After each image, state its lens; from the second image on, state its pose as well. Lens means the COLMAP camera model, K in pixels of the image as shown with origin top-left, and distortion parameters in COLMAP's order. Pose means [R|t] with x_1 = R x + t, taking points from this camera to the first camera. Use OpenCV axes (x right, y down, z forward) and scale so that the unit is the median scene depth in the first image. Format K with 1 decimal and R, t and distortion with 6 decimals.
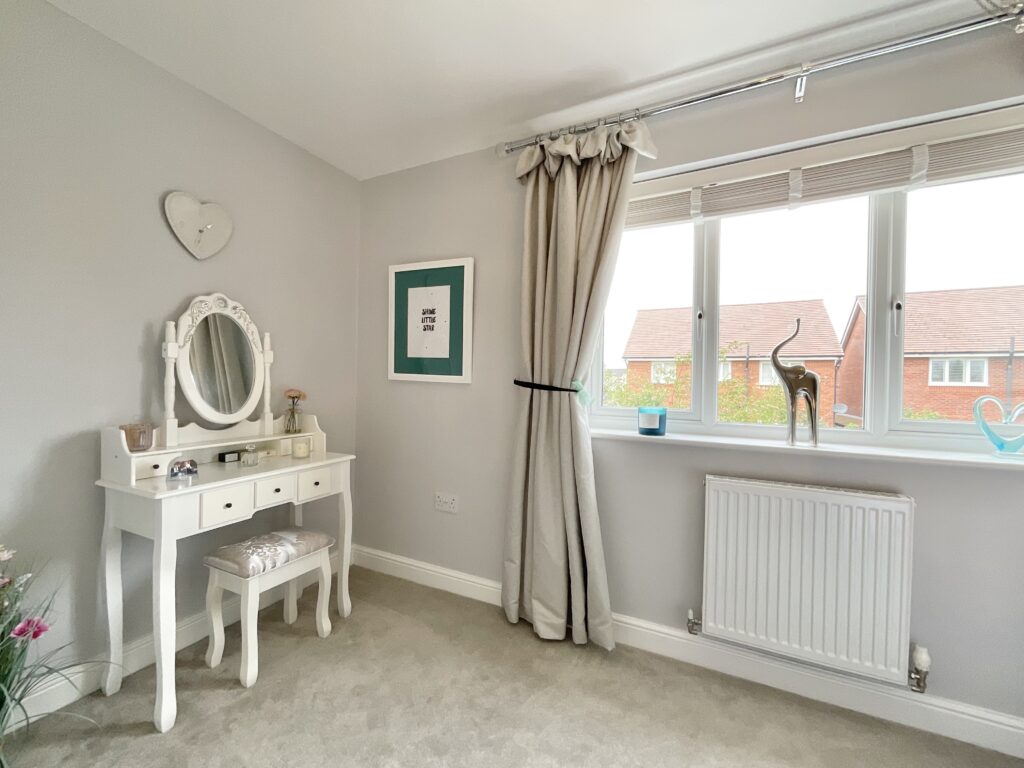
lens RADIAL K [[416.5, 0, 511.7], [0, 416.5, 385.7], [0, 0, 1]] dist [0.012327, -0.006765]
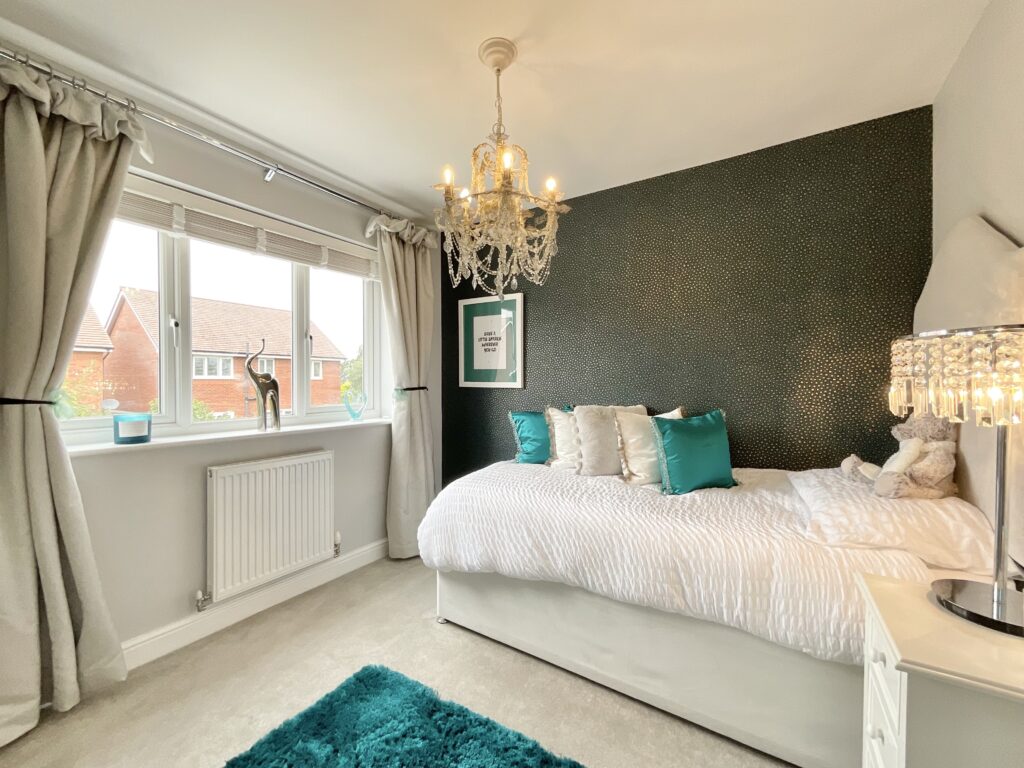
lens RADIAL K [[416.5, 0, 511.7], [0, 416.5, 385.7], [0, 0, 1]] dist [0.012327, -0.006765]
pose [[0.104537, -0.027124, 0.994151, -0.572716], [0.009295, 0.999611, 0.026295, -0.033745], [-0.994478, 0.006492, 0.104748, 0.048205]]
